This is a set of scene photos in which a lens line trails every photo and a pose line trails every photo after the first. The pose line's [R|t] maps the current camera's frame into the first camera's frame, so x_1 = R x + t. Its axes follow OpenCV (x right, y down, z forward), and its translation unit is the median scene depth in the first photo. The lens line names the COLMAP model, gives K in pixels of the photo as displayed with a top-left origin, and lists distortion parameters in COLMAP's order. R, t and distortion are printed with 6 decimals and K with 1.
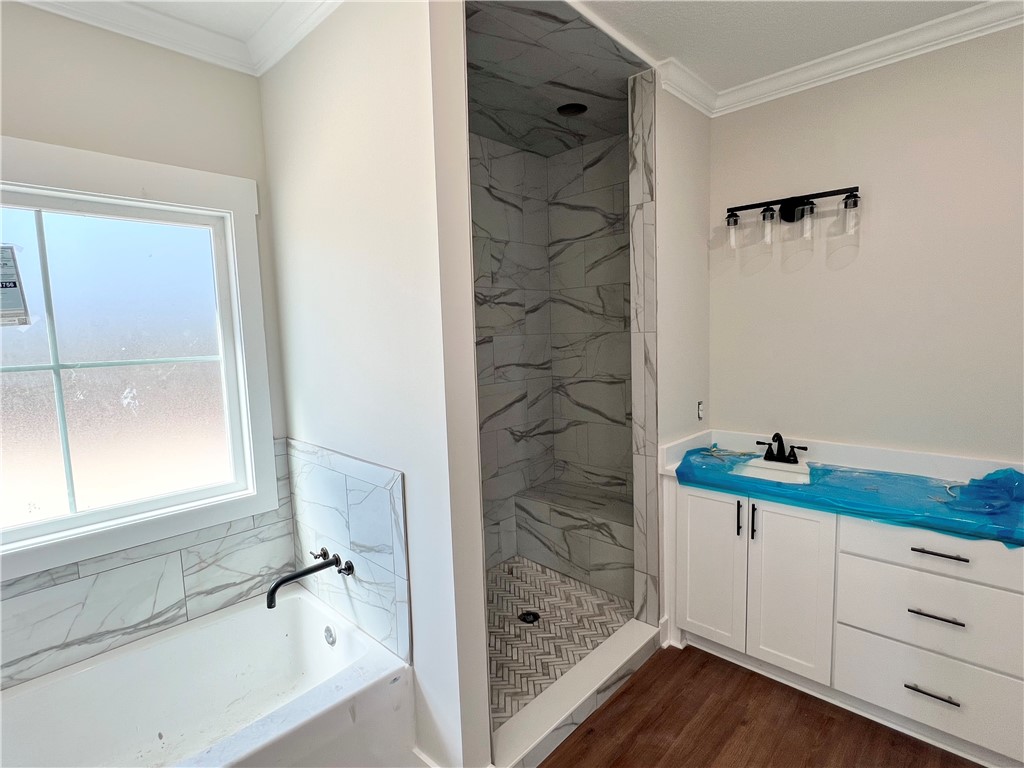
lens RADIAL K [[520.4, 0, 512.8], [0, 520.4, 384.6], [0, 0, 1]] dist [-0.003273, 0.000817]
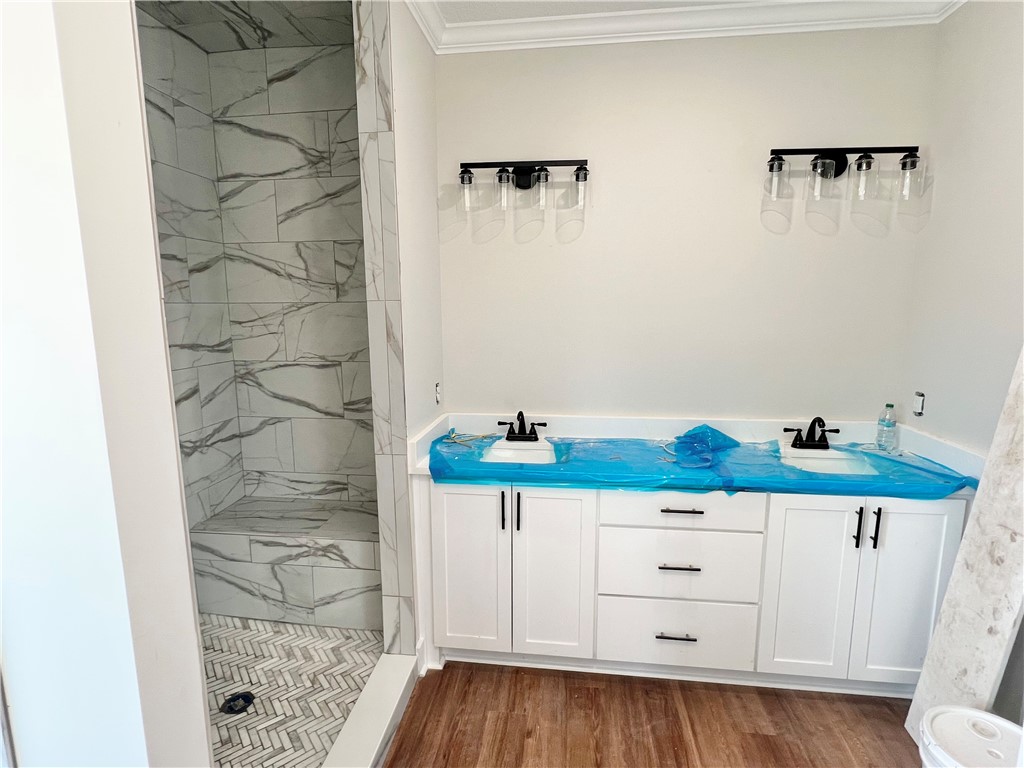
lens RADIAL K [[520.4, 0, 510.2], [0, 520.4, 383.9], [0, 0, 1]] dist [-0.003273, 0.000817]
pose [[0.805851, -0.062193, 0.588843, -0.064973], [0.041532, 0.997956, 0.048564, -0.004539], [-0.590660, -0.014679, 0.806787, 0.242464]]
